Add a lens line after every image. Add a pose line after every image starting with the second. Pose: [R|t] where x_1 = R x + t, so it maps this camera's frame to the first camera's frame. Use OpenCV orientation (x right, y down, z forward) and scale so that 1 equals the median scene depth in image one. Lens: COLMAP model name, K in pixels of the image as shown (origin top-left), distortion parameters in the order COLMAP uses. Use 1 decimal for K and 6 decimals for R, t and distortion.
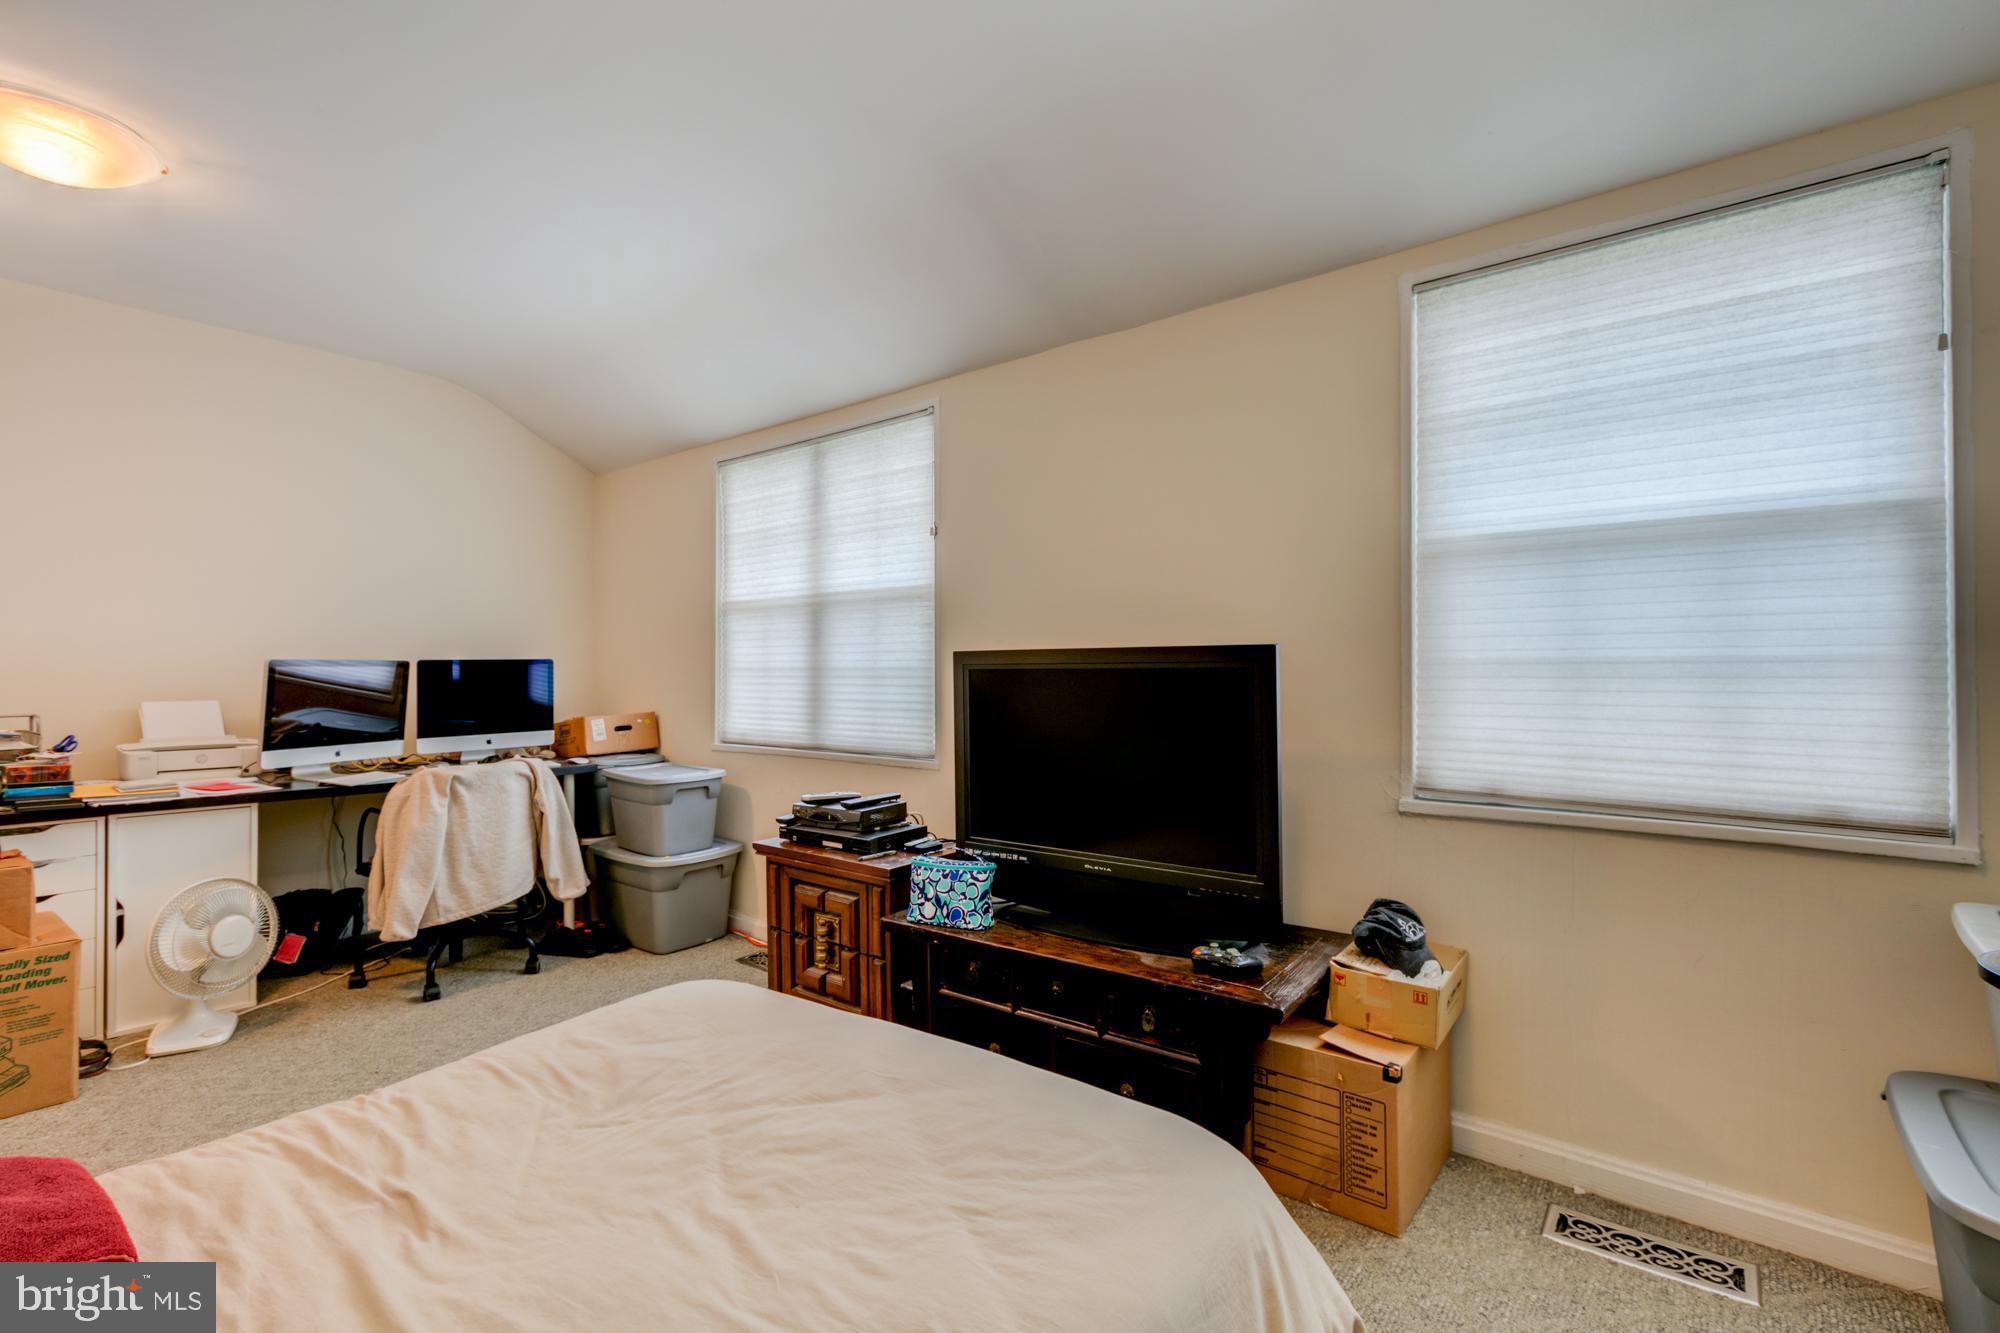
lens RADIAL K [[885.4, 0, 996.0], [0, 885.4, 664.1], [0, 0, 1]] dist [0.003329, -0.001859]
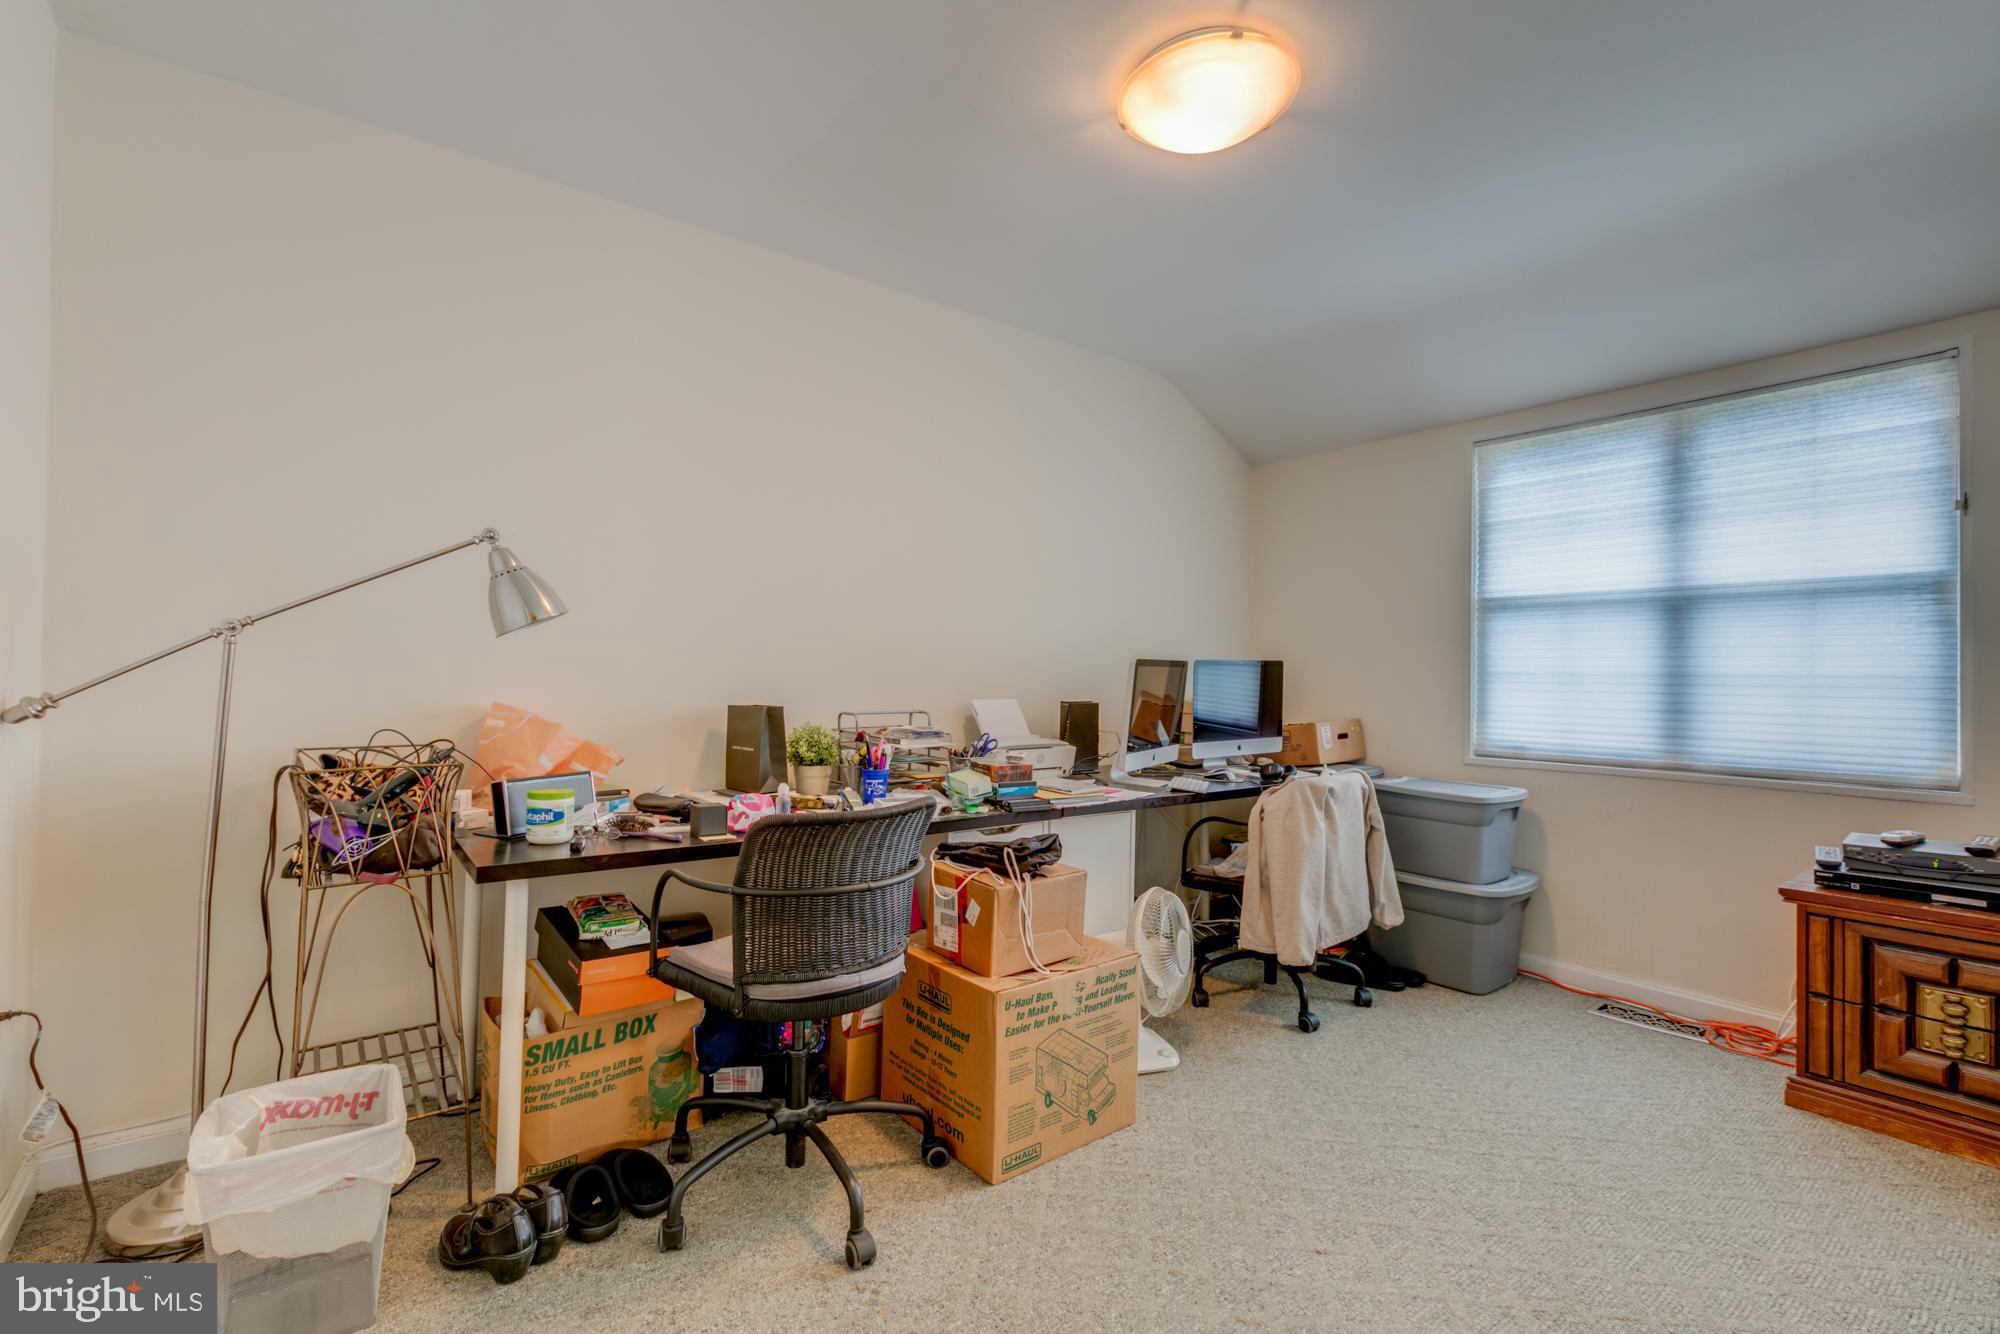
lens RADIAL K [[885.4, 0, 1023.3], [0, 885.4, 667.2], [0, 0, 1]] dist [0.003329, -0.001859]
pose [[0.973687, 0.011077, -0.227619, -0.704164], [-0.010917, 0.999938, 0.001958, 0.003195], [0.227626, 0.000579, 0.973748, 0.036377]]
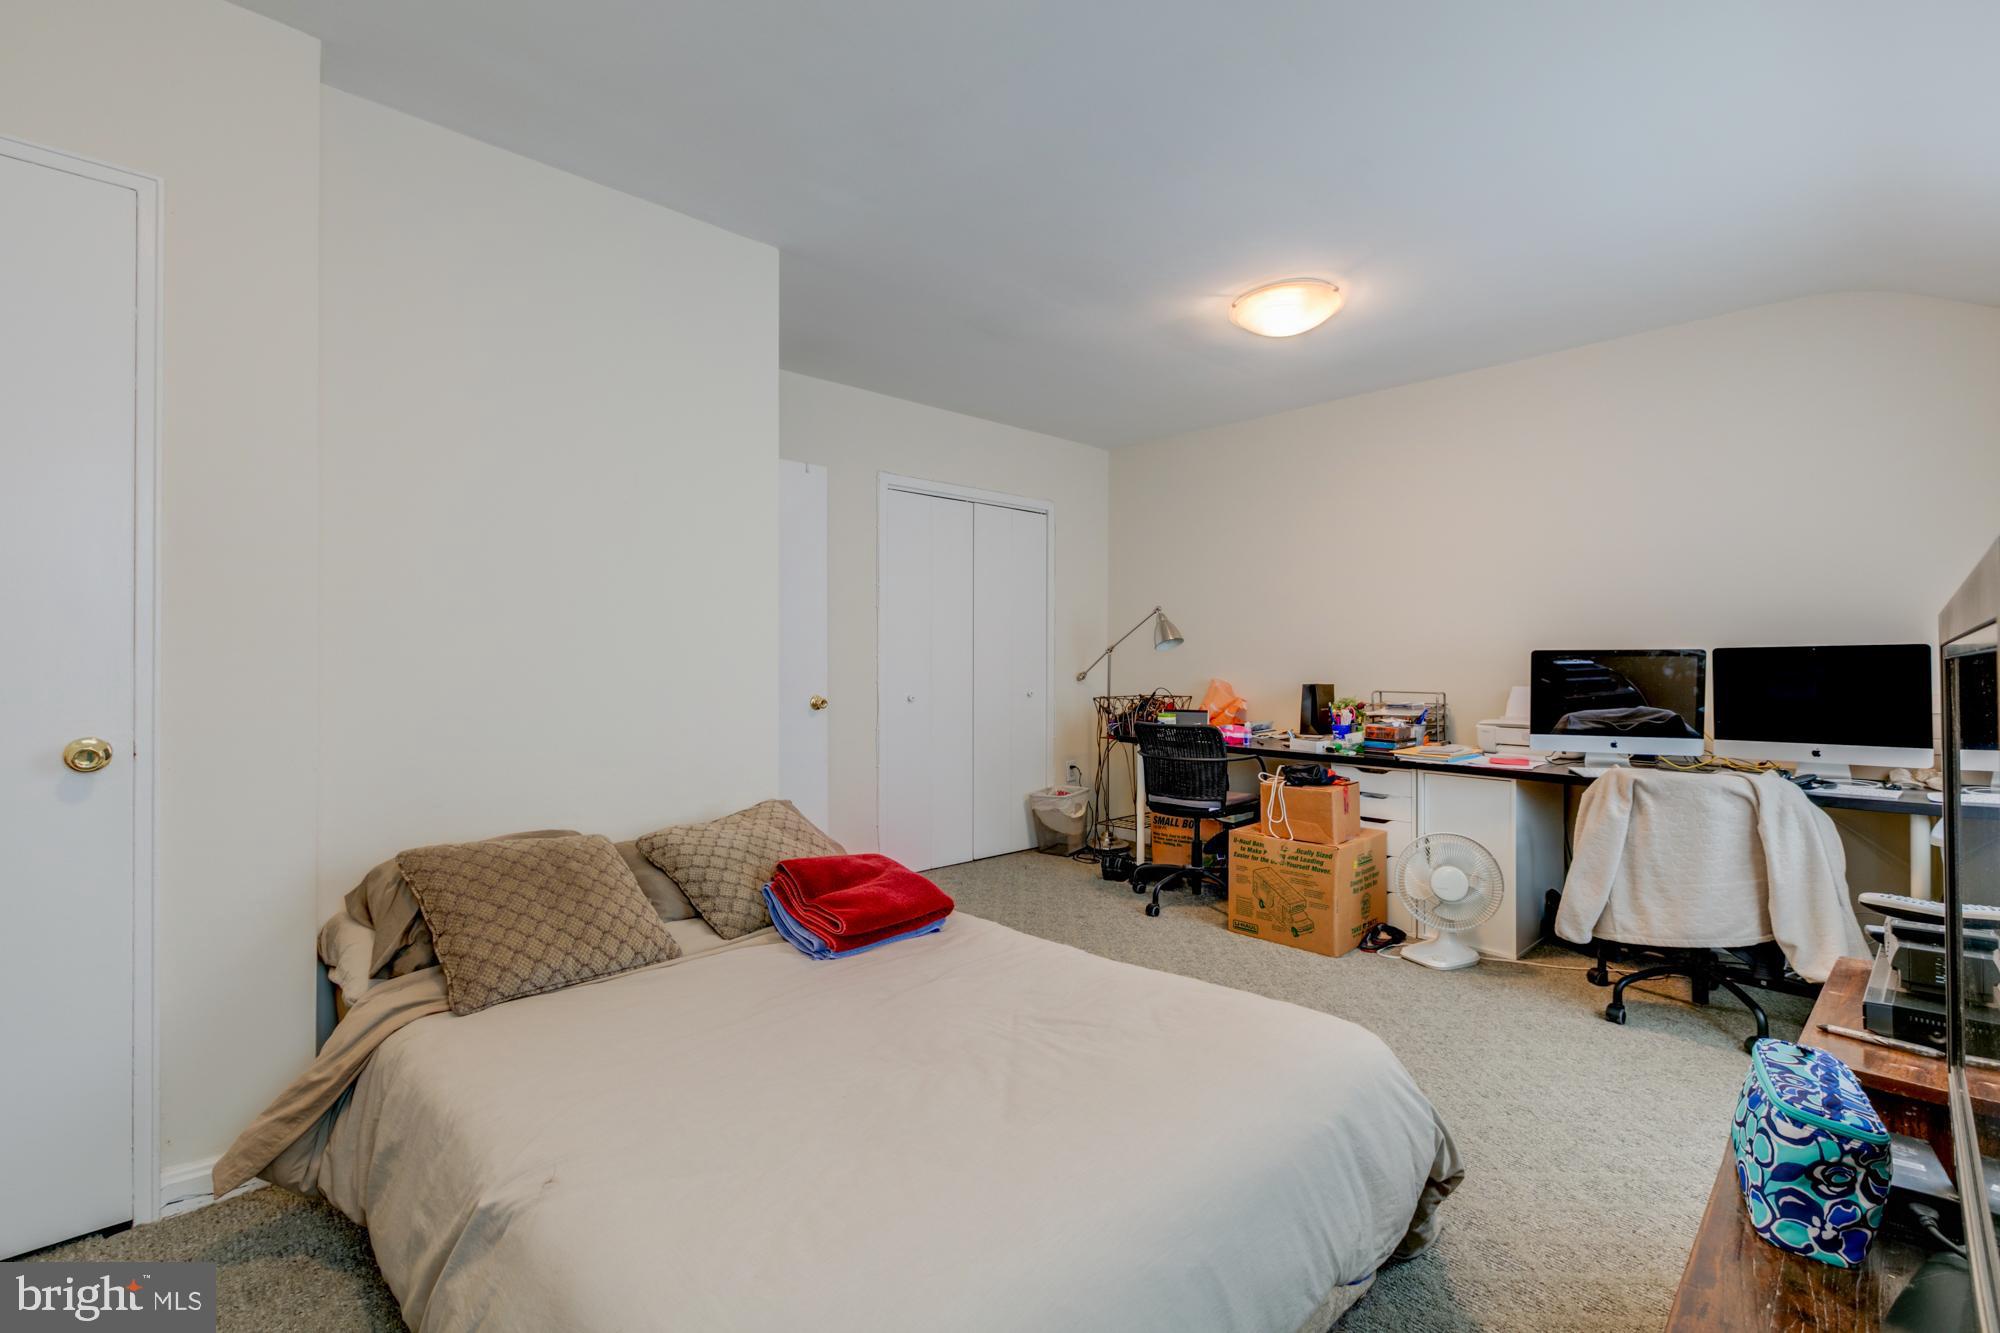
lens RADIAL K [[885.4, 0, 1004.7], [0, 885.4, 664.9], [0, 0, 1]] dist [0.003329, -0.001859]
pose [[-0.126330, 0.005181, -0.991975, 0.338704], [0.006141, 0.999971, 0.004441, 0.003947], [0.991969, -0.005531, -0.126358, 0.484359]]
